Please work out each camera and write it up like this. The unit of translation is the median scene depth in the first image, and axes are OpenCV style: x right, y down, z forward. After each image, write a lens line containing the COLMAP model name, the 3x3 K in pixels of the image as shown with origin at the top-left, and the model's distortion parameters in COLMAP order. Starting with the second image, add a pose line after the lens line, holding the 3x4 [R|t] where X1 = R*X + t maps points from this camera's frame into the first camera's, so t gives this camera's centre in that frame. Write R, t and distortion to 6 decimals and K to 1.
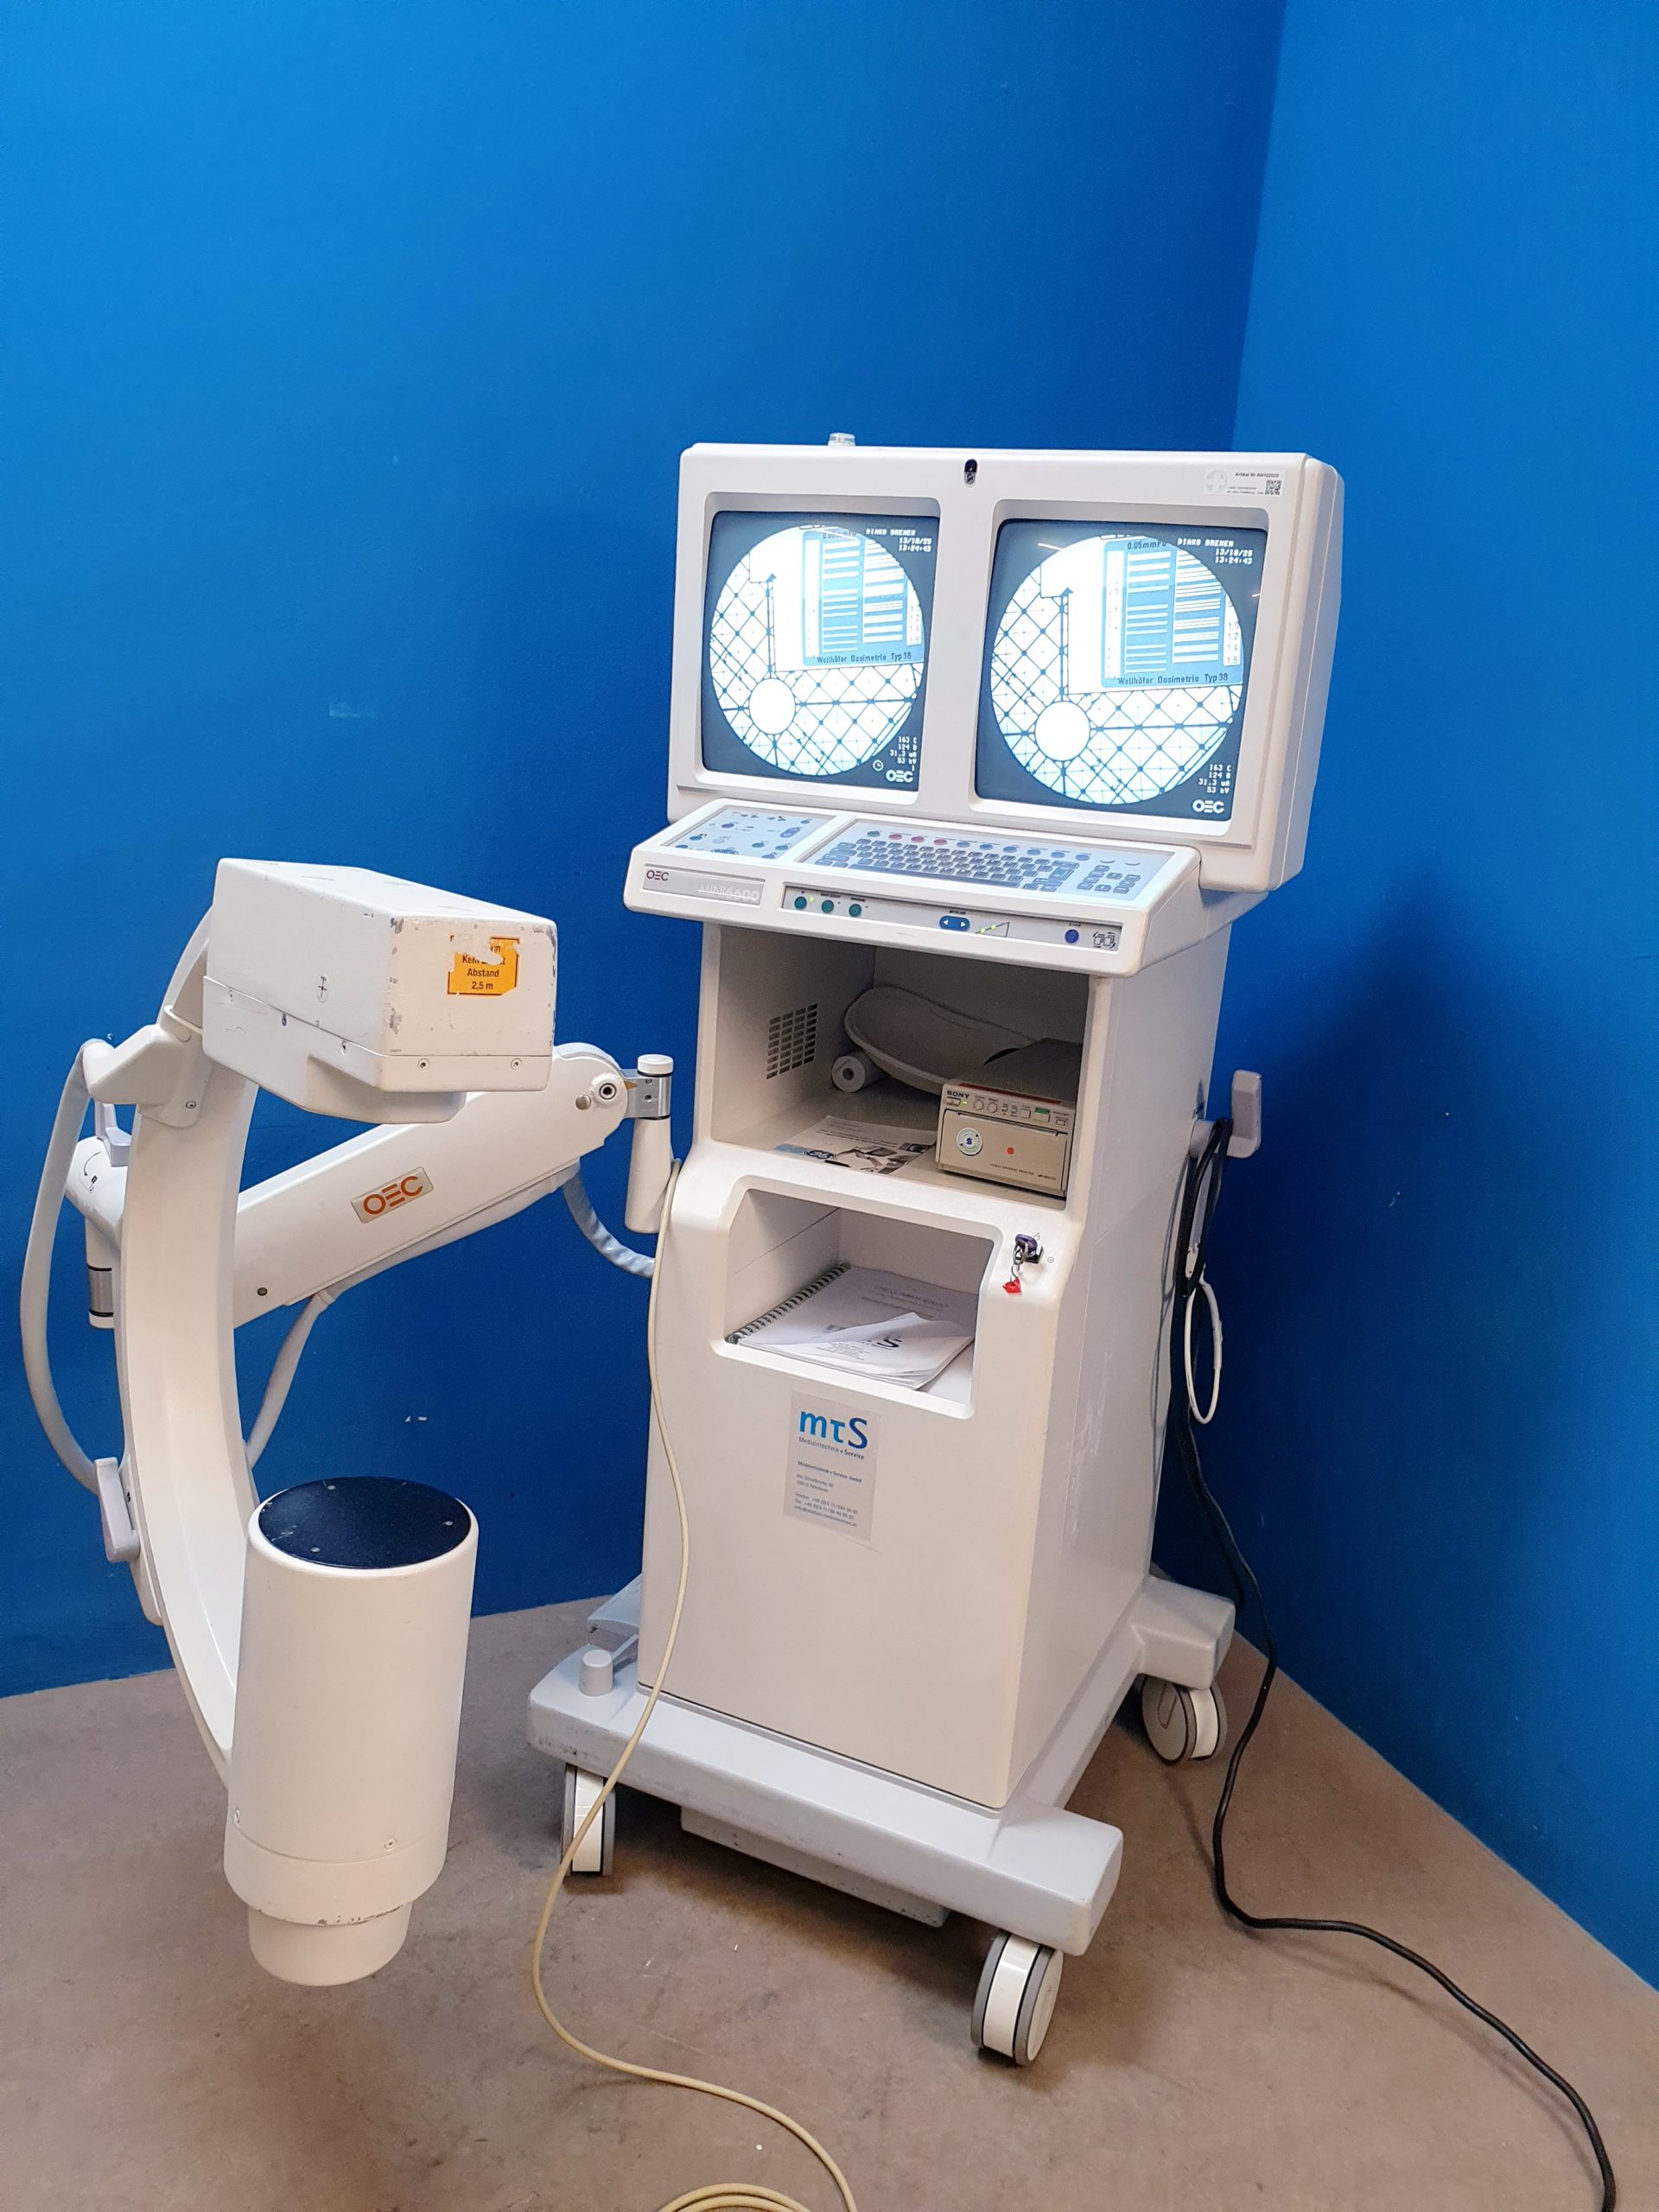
lens RADIAL K [[1684.4, 0, 828.3], [0, 1684.4, 1135.4], [0, 0, 1]] dist [0.072837, -0.079639]
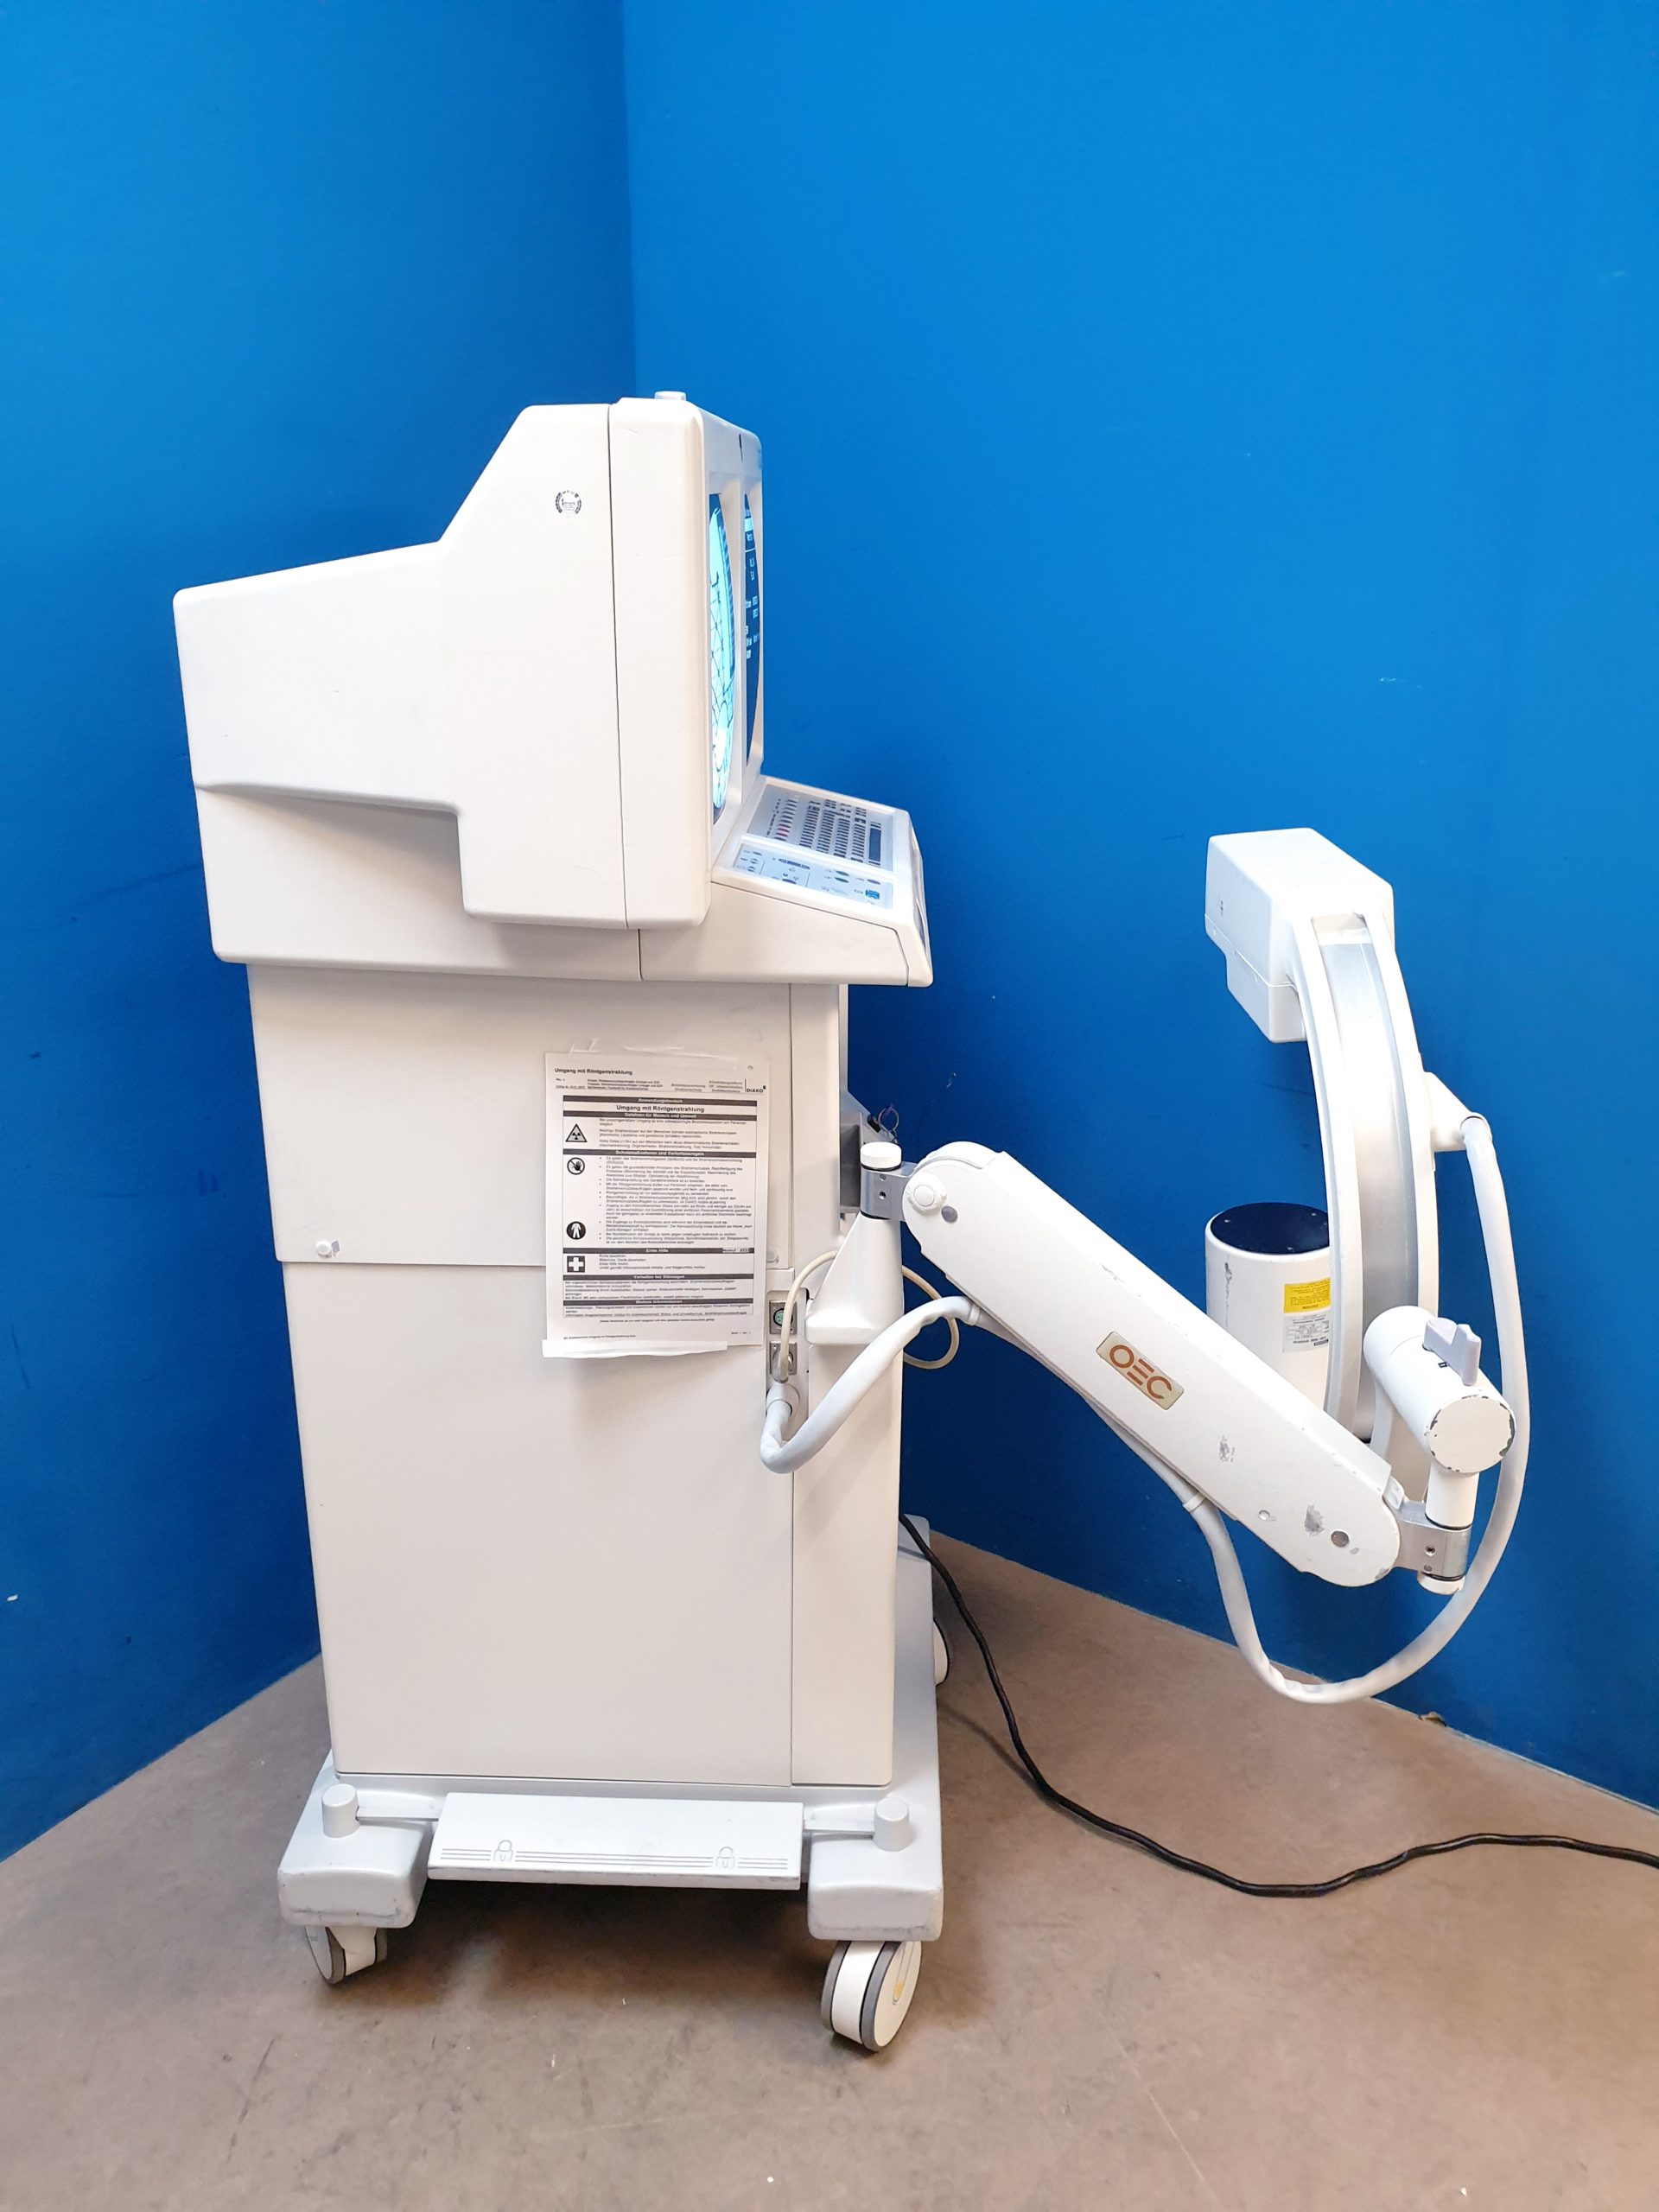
lens RADIAL K [[1702.6, 0, 834.9], [0, 1702.6, 1108.8], [0, 0, 1]] dist [0.017610, 0.007902]
pose [[0.854324, -0.232808, 0.464684, -0.311548], [0.193304, 0.972258, 0.131713, -0.133622], [-0.482456, -0.022700, 0.875626, 0.111240]]
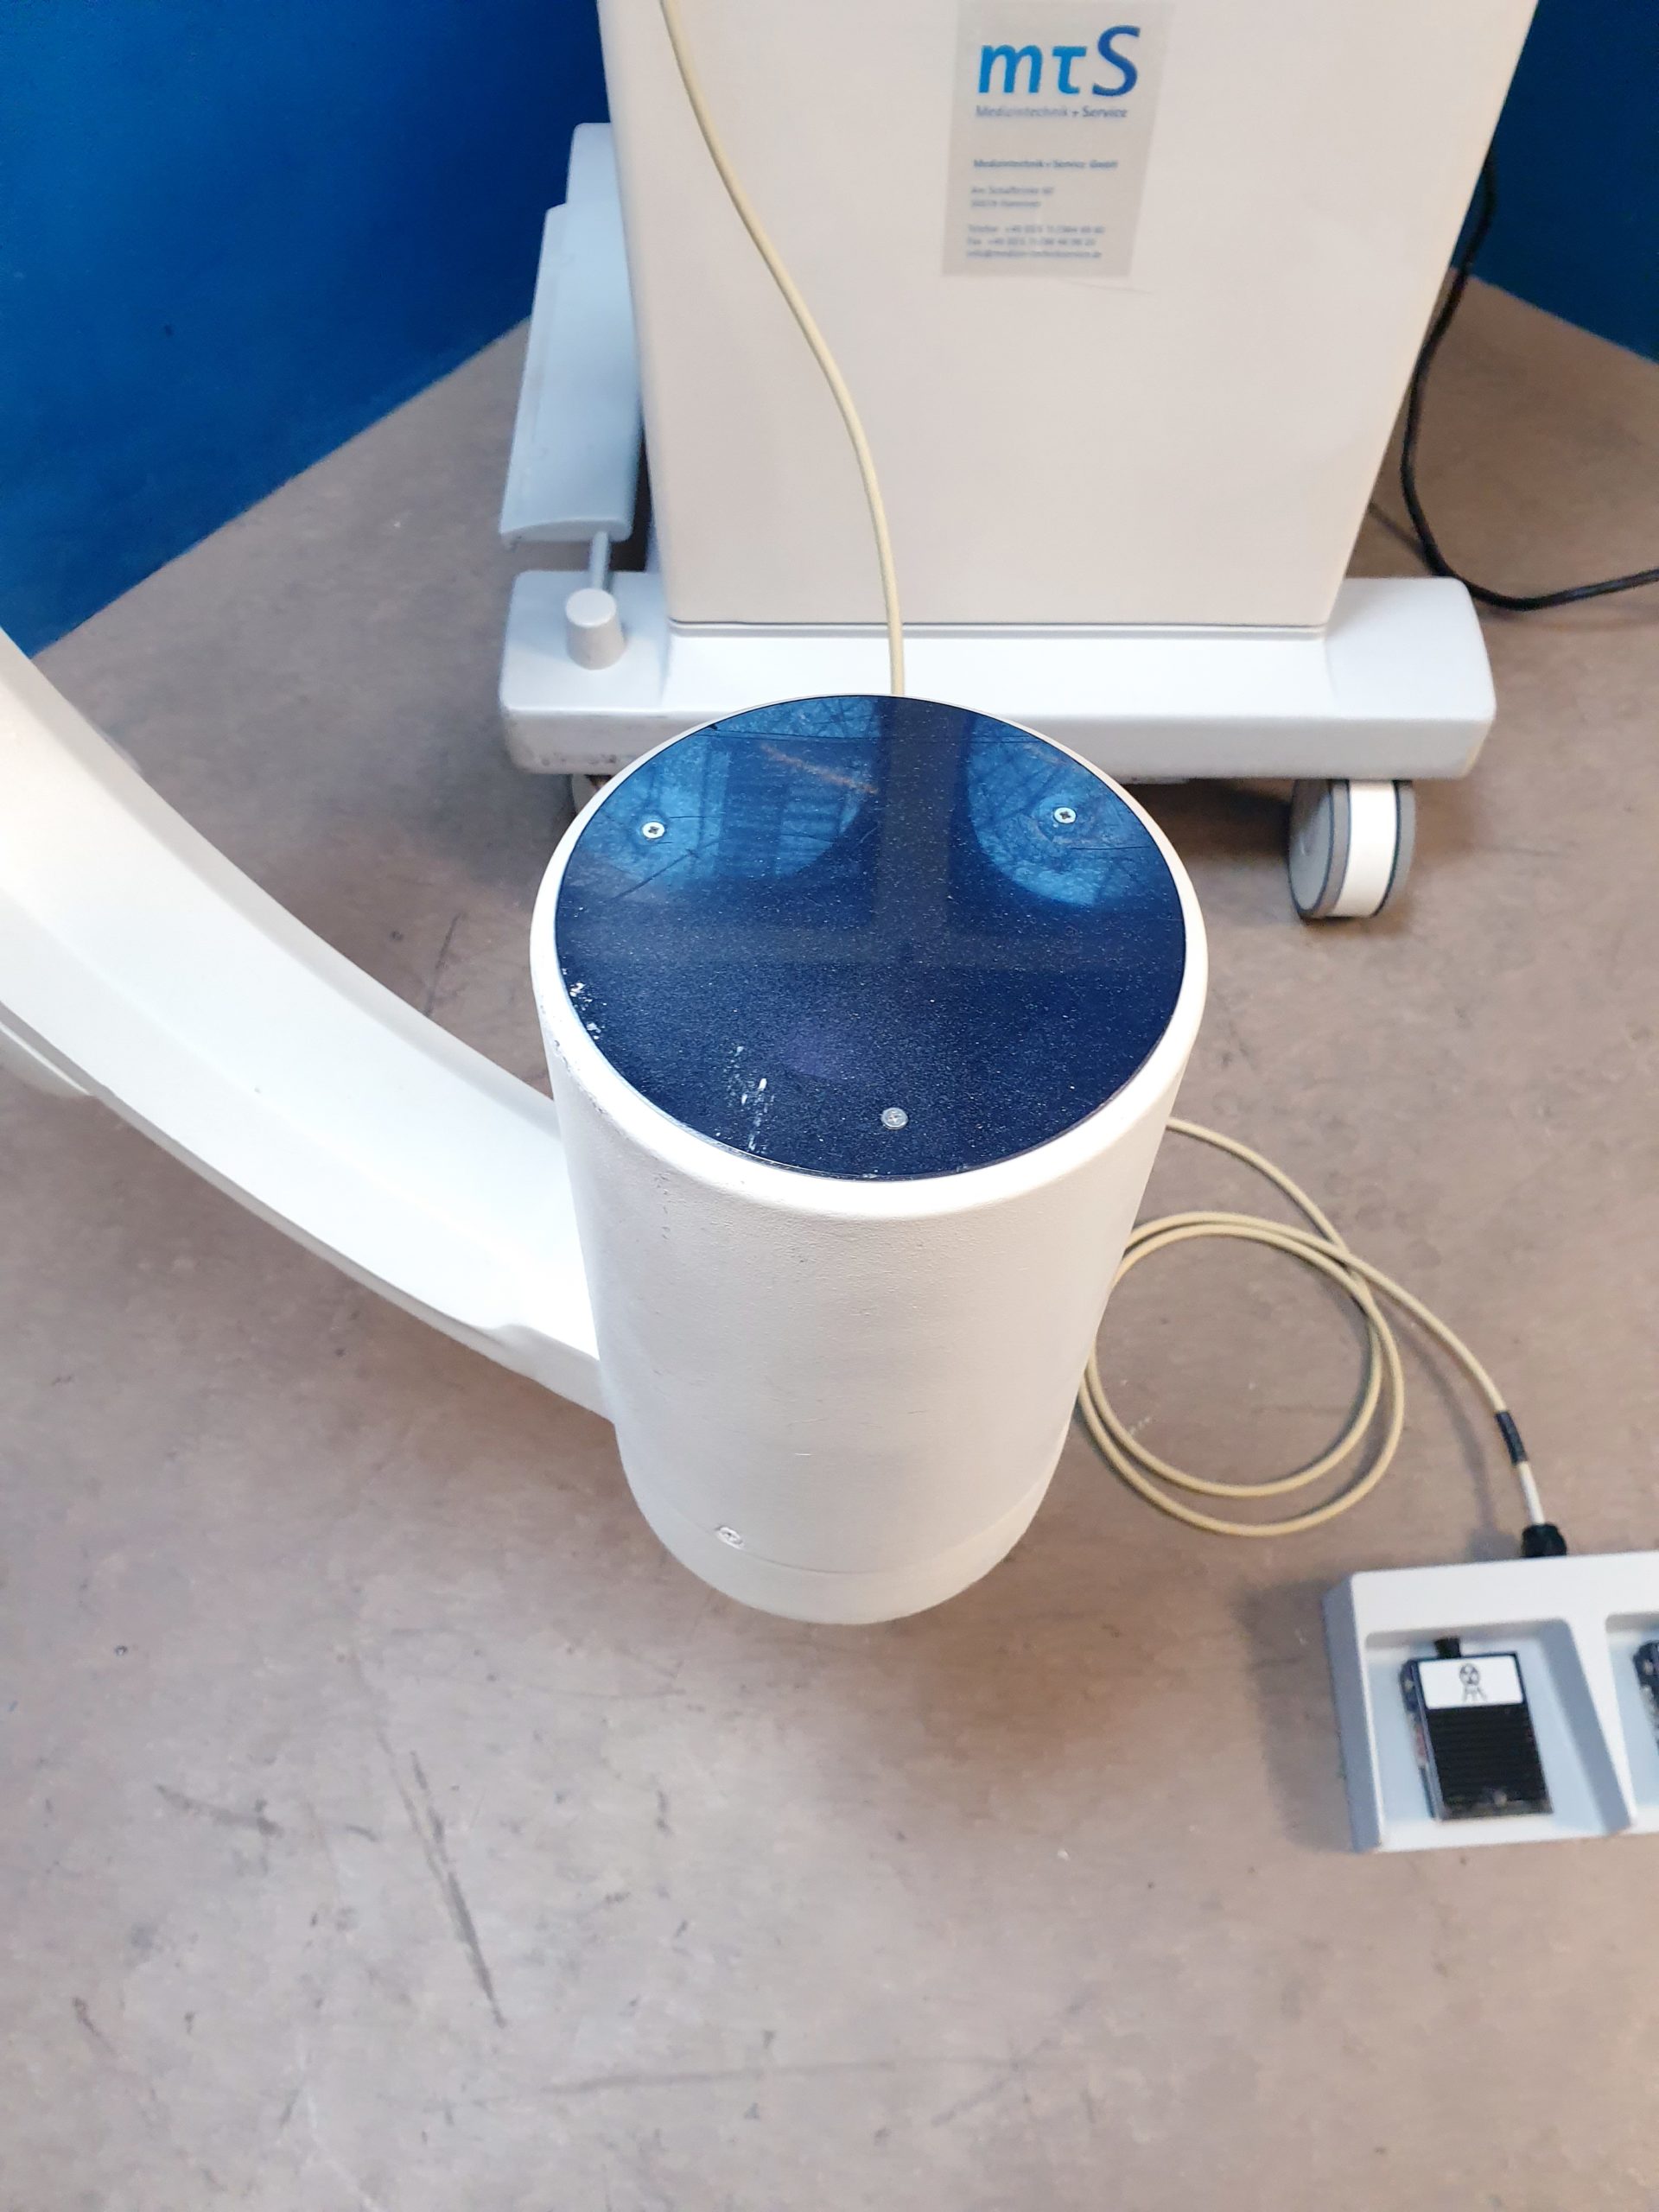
lens RADIAL K [[1718.8, 0, 837.4], [0, 1718.8, 1071.7], [0, 0, 1]] dist [0.003053, 0.002484]
pose [[0.904698, -0.398674, 0.150267, -0.238938], [0.174633, 0.668701, 0.722733, 0.006255], [-0.388619, -0.627613, 0.674594, 0.544620]]
